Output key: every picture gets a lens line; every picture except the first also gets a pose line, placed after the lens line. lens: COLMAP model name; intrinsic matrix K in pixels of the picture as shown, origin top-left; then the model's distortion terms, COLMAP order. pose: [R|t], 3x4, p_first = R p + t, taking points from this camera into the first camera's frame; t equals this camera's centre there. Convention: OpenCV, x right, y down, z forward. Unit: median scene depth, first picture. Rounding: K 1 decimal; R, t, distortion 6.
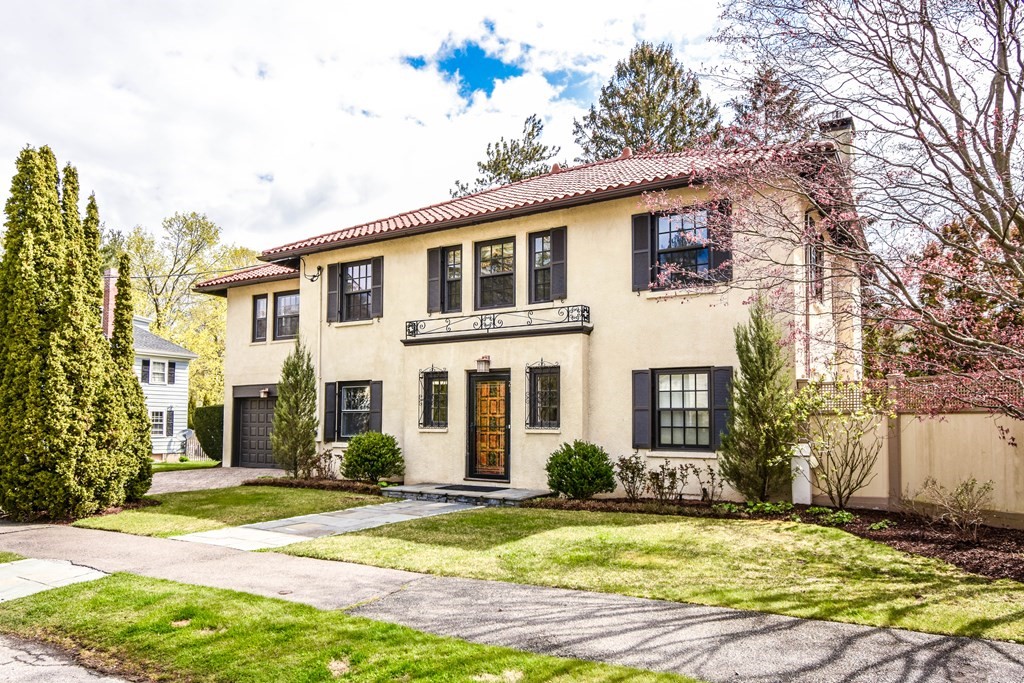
lens RADIAL K [[642.9, 0, 512.0], [0, 642.9, 341.5], [0, 0, 1]] dist [-0.005727, -0.002848]
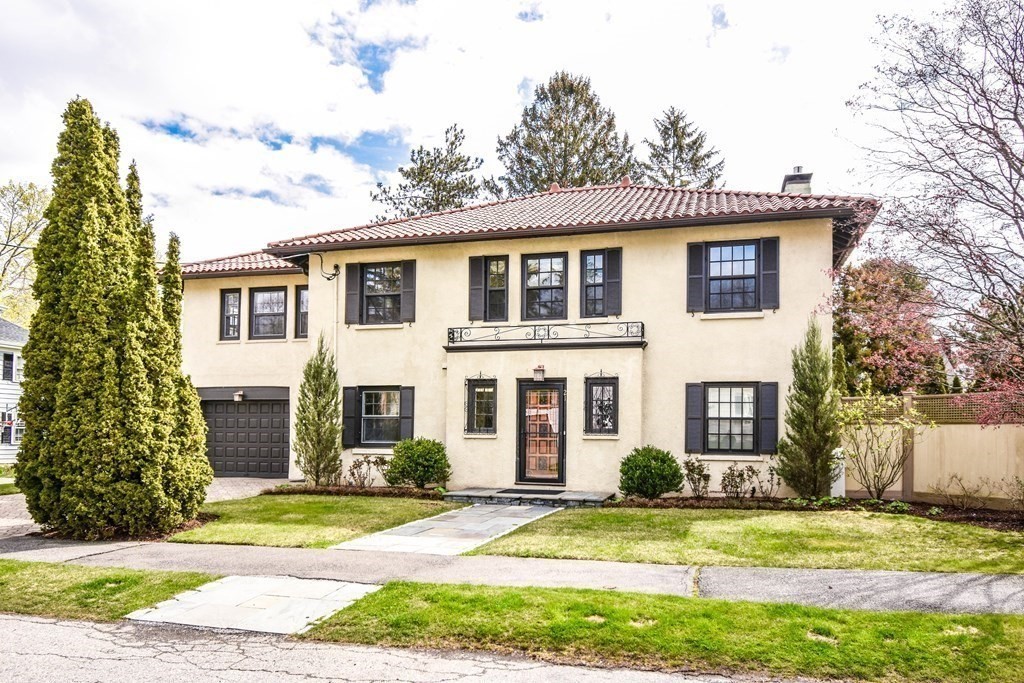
lens RADIAL K [[630.2, 0, 512.0], [0, 630.2, 373.7], [0, 0, 1]] dist [-0.005197, -0.000969]
pose [[0.960207, 0.030850, 0.277579, -0.388996], [-0.040409, 0.998769, 0.028781, 0.008816], [-0.276350, -0.038853, 0.960272, 0.032483]]
